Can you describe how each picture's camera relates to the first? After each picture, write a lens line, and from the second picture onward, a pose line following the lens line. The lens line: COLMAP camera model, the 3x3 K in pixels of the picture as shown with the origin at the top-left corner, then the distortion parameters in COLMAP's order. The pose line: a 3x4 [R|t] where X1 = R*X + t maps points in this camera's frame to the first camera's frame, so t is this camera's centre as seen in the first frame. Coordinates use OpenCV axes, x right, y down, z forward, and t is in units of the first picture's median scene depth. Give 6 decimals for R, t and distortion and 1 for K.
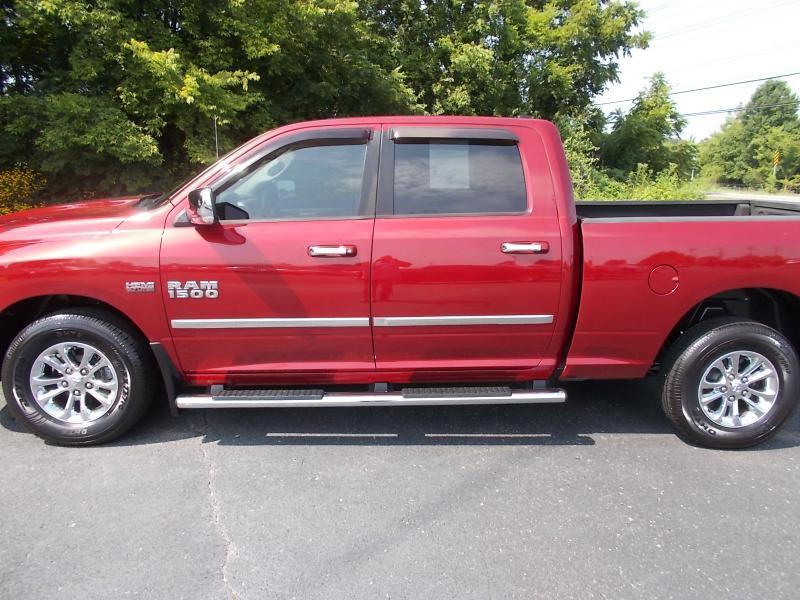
lens RADIAL K [[611.0, 0, 400.0], [0, 611.0, 300.0], [0, 0, 1]] dist [0.002603, -0.017782]
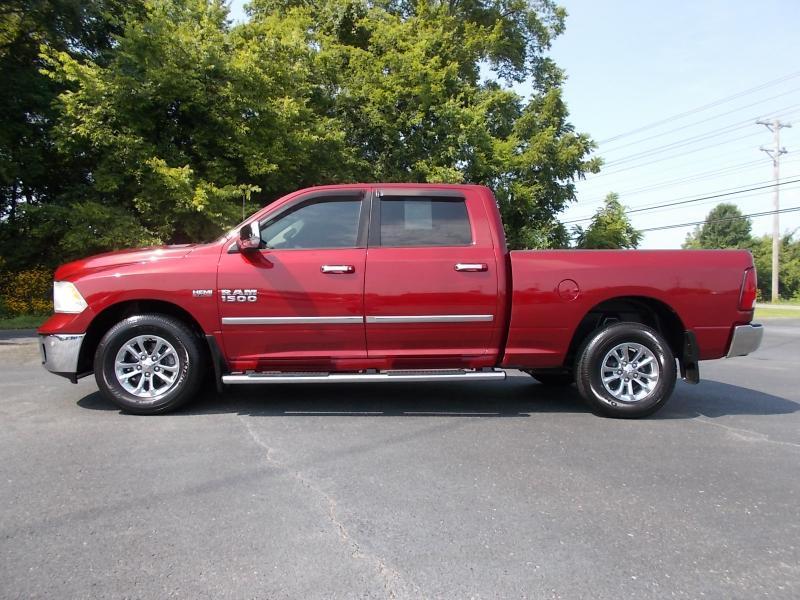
lens RADIAL K [[611.0, 0, 400.0], [0, 611.0, 300.0], [0, 0, 1]] dist [0.002603, -0.017782]
pose [[0.999547, -0.003612, 0.029864, -0.001758], [0.009378, 0.980705, -0.195268, 0.068656], [-0.028583, 0.195460, 0.980295, -0.101043]]
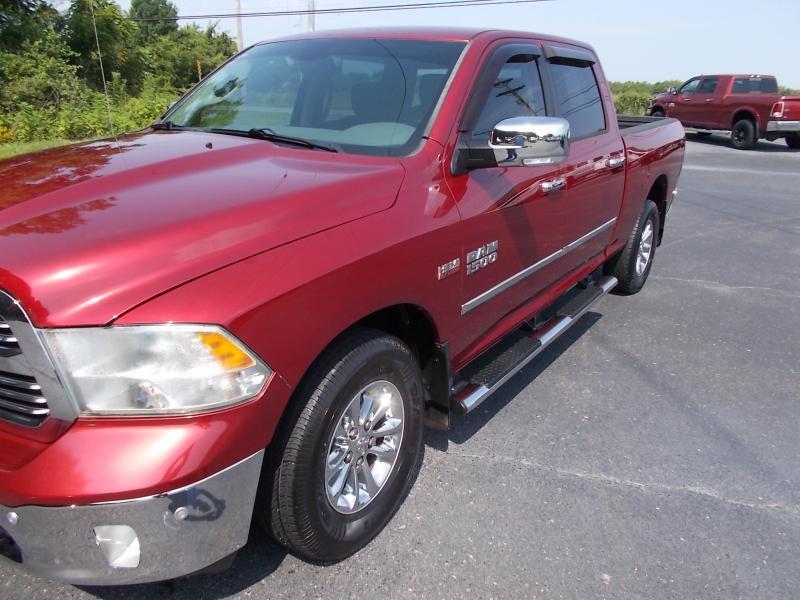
lens RADIAL K [[611.0, 0, 400.0], [0, 611.0, 300.0], [0, 0, 1]] dist [0.002603, -0.017782]
pose [[0.599554, -0.263575, 0.755687, -0.246771], [0.155735, 0.964588, 0.212878, -0.035691], [-0.785036, -0.009945, 0.619370, 0.153193]]
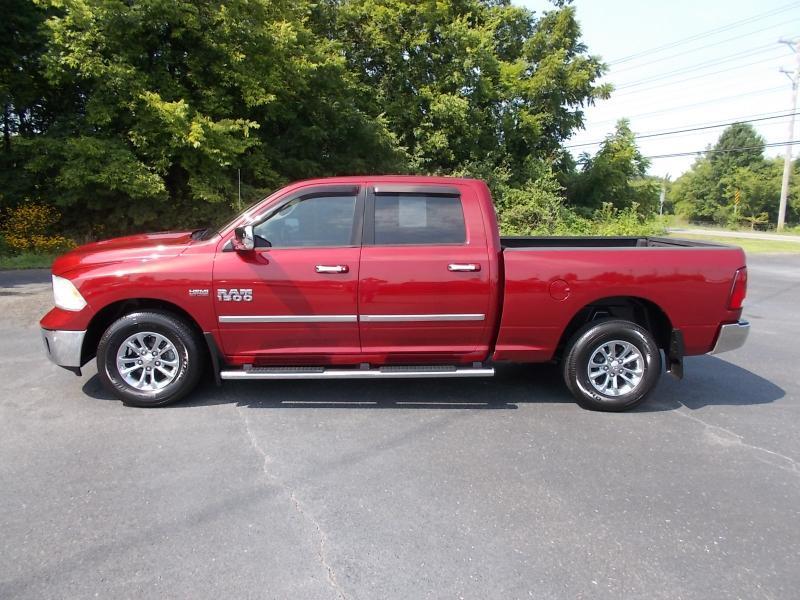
lens RADIAL K [[611.0, 0, 400.0], [0, 611.0, 300.0], [0, 0, 1]] dist [0.002603, -0.017782]
pose [[0.999663, 0.004552, 0.025559, 0.003667], [-0.003158, 0.998518, -0.054336, 0.018086], [-0.025768, 0.054237, 0.998196, -0.113631]]
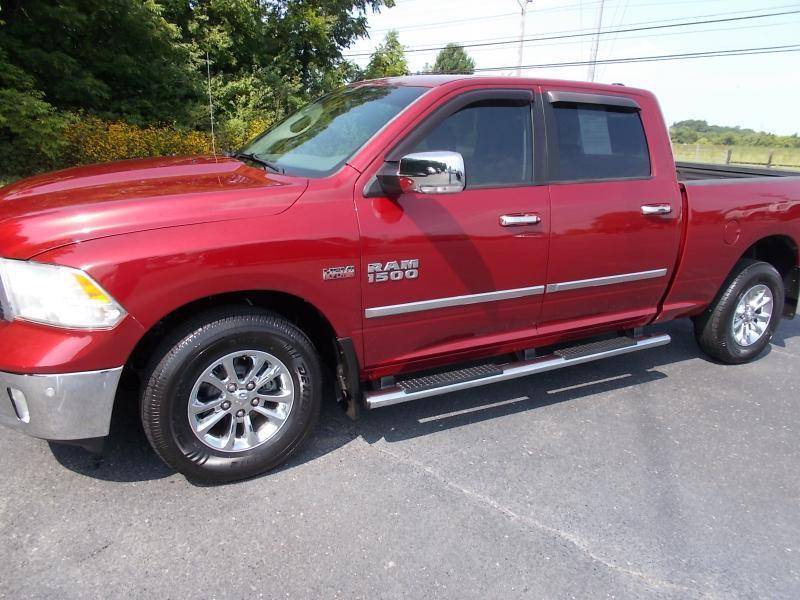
lens RADIAL K [[611.0, 0, 400.0], [0, 611.0, 300.0], [0, 0, 1]] dist [0.002603, -0.017782]
pose [[0.887375, -0.100559, 0.449949, -0.181154], [0.064961, 0.993459, 0.093914, -0.014260], [-0.456450, -0.054107, 0.888103, 0.056908]]
